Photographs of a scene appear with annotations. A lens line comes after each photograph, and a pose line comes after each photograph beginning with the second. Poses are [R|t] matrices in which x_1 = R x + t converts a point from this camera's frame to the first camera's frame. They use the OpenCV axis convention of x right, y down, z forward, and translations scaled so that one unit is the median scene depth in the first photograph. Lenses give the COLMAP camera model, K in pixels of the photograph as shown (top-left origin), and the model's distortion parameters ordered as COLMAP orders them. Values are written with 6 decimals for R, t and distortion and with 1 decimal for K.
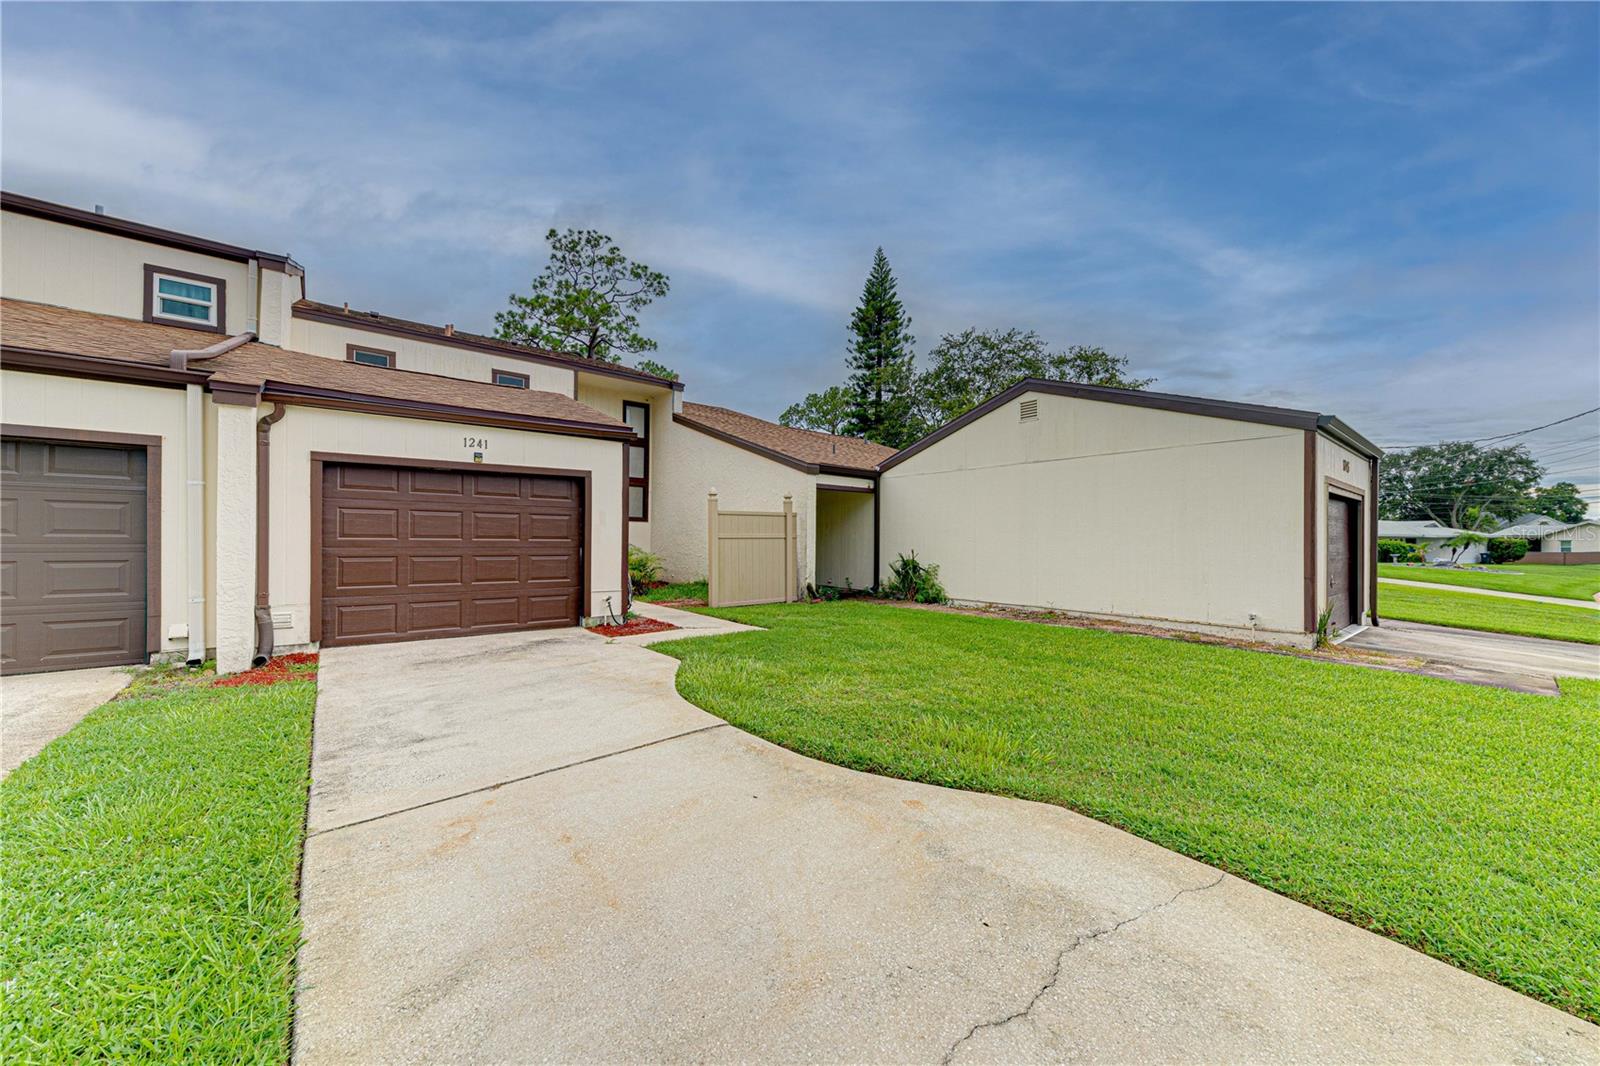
lens RADIAL K [[569.9, 0, 796.4], [0, 569.9, 535.4], [0, 0, 1]] dist [0.001460, -0.001229]
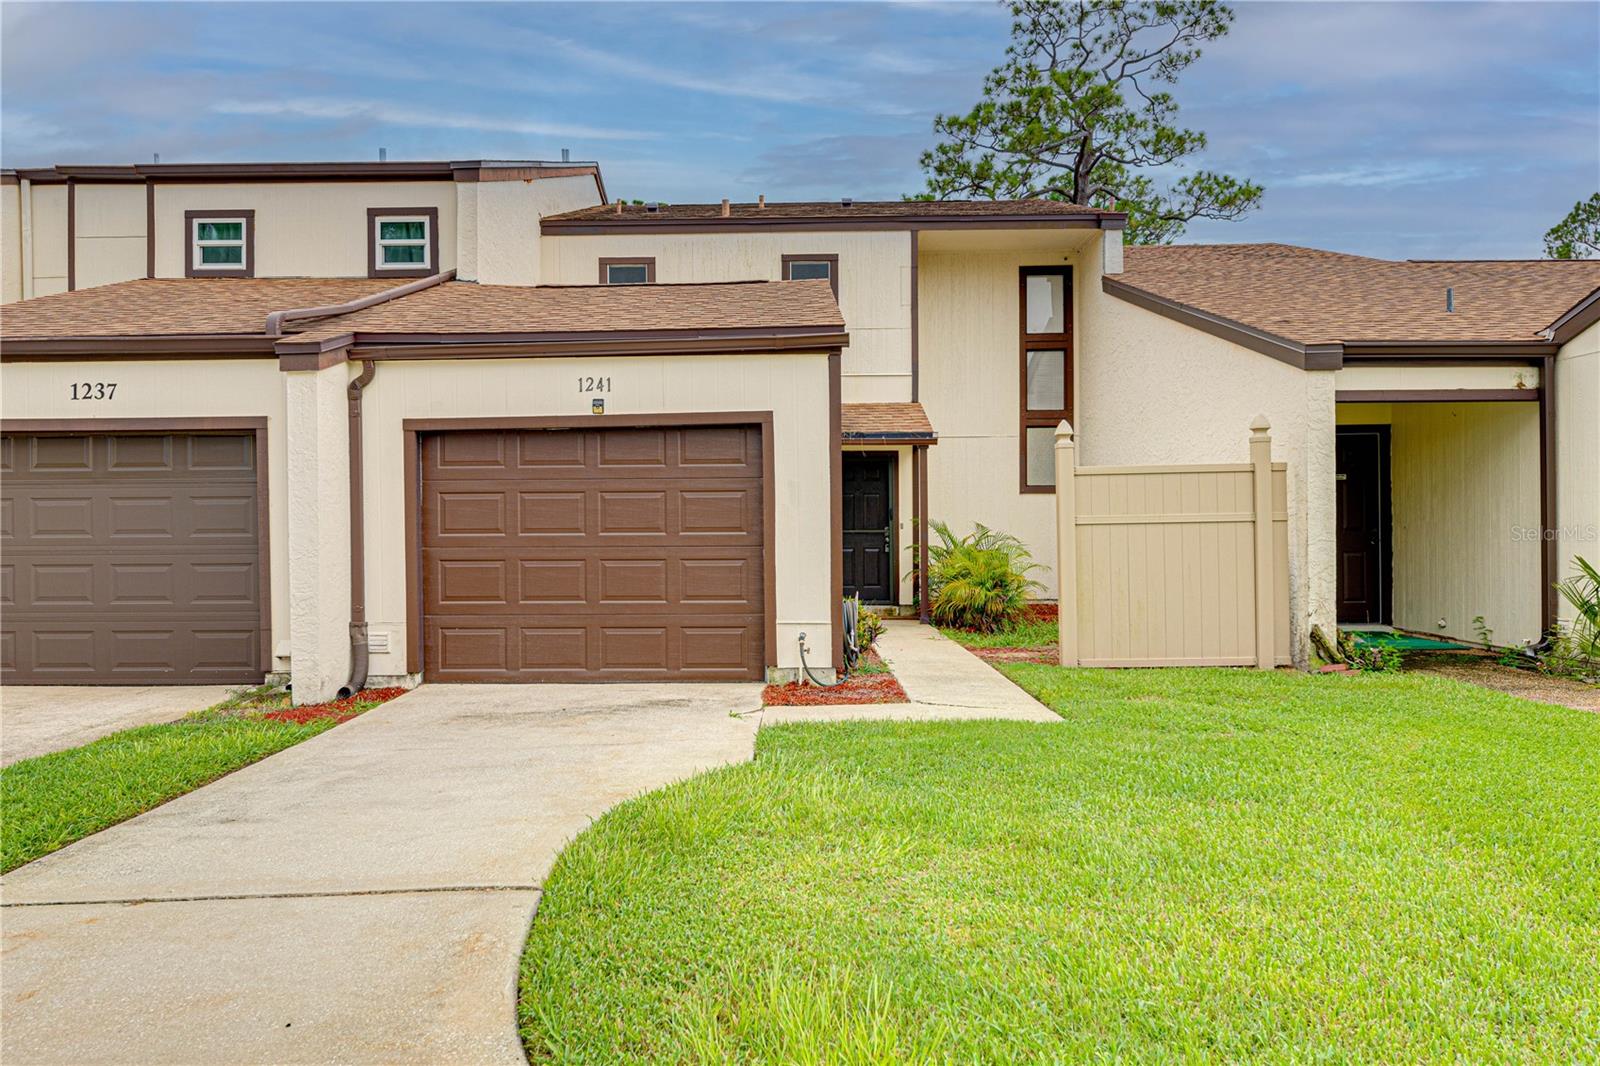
lens RADIAL K [[1053.7, 0, 762.2], [0, 1053.7, 531.1], [0, 0, 1]] dist [0.017229, -0.017732]
pose [[0.764234, -0.012090, -0.644825, 0.273003], [0.019223, 0.999807, 0.004037, 0.002022], [0.644652, -0.015481, 0.764319, 0.164353]]
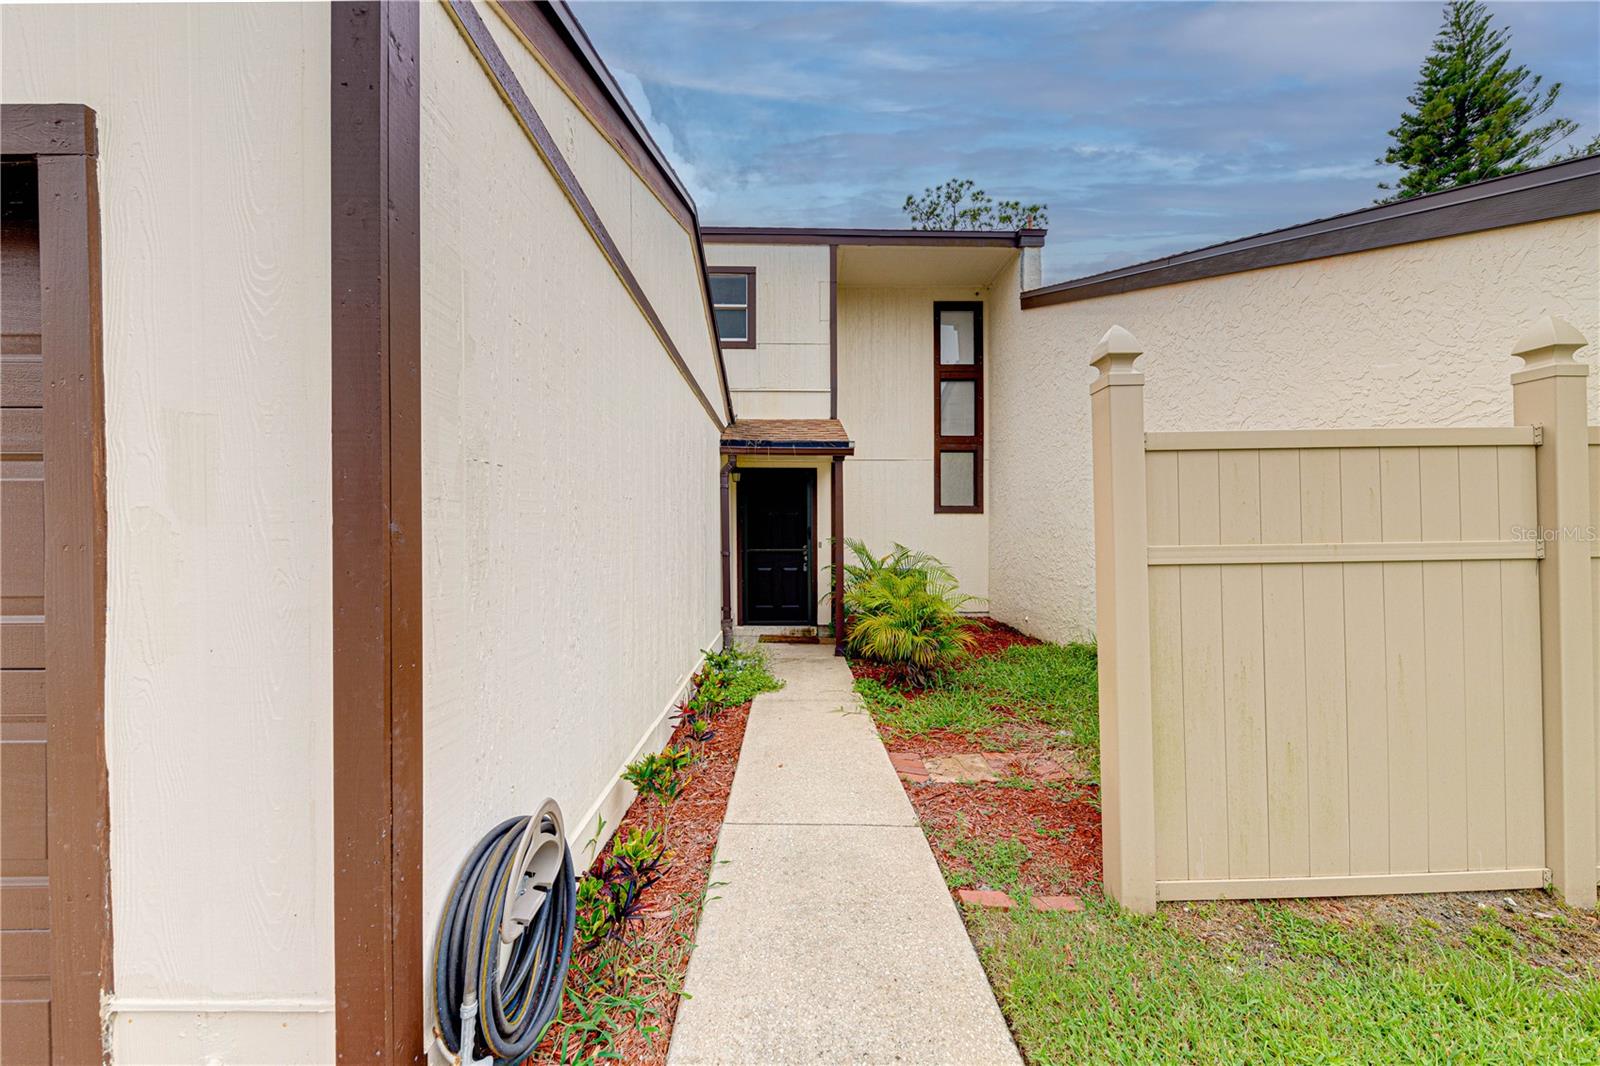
lens RADIAL K [[569.9, 0, 805.0], [0, 569.9, 536.1], [0, 0, 1]] dist [0.001460, -0.001229]
pose [[0.800165, -0.012855, -0.599642, -0.129951], [0.015808, 0.999875, -0.000341, -0.008890], [0.599572, -0.009206, 0.800268, 0.874880]]
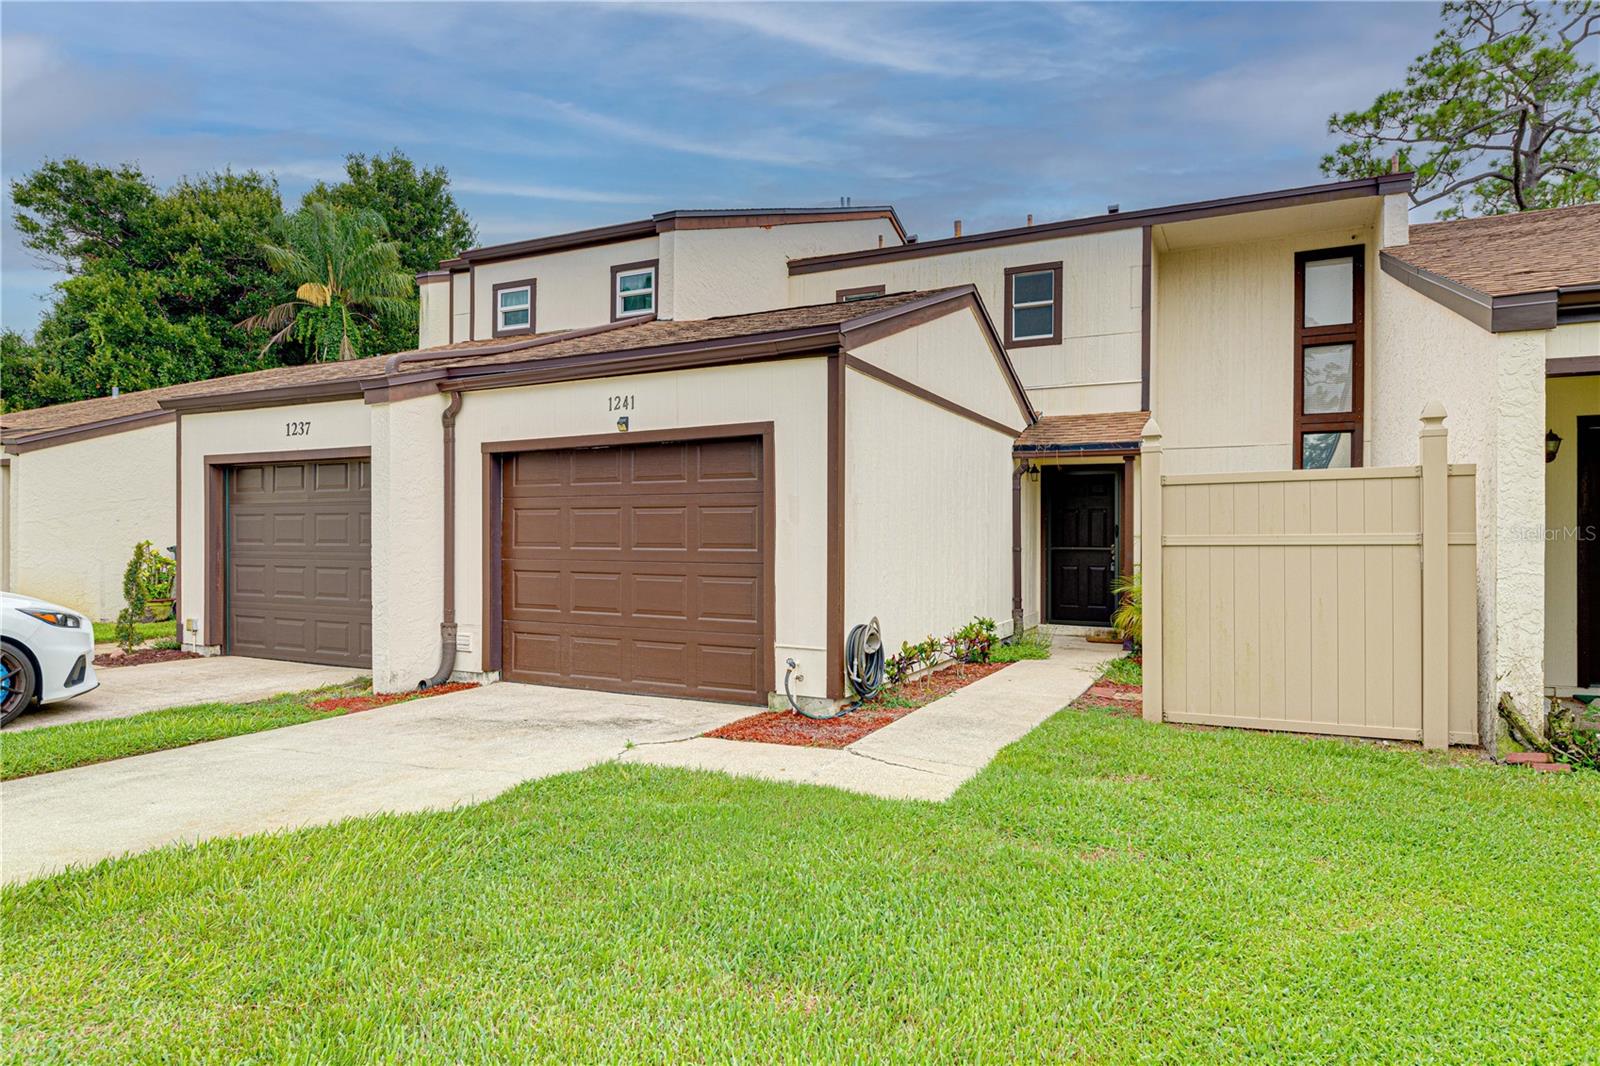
lens RADIAL K [[901.5, 0, 806.6], [0, 901.5, 541.3], [0, 0, 1]] dist [0.010610, -0.007531]
pose [[0.431663, -0.005150, -0.902020, 0.370093], [0.006620, 0.999975, -0.002542, 0.002008], [0.902010, -0.004874, 0.431687, 0.582339]]
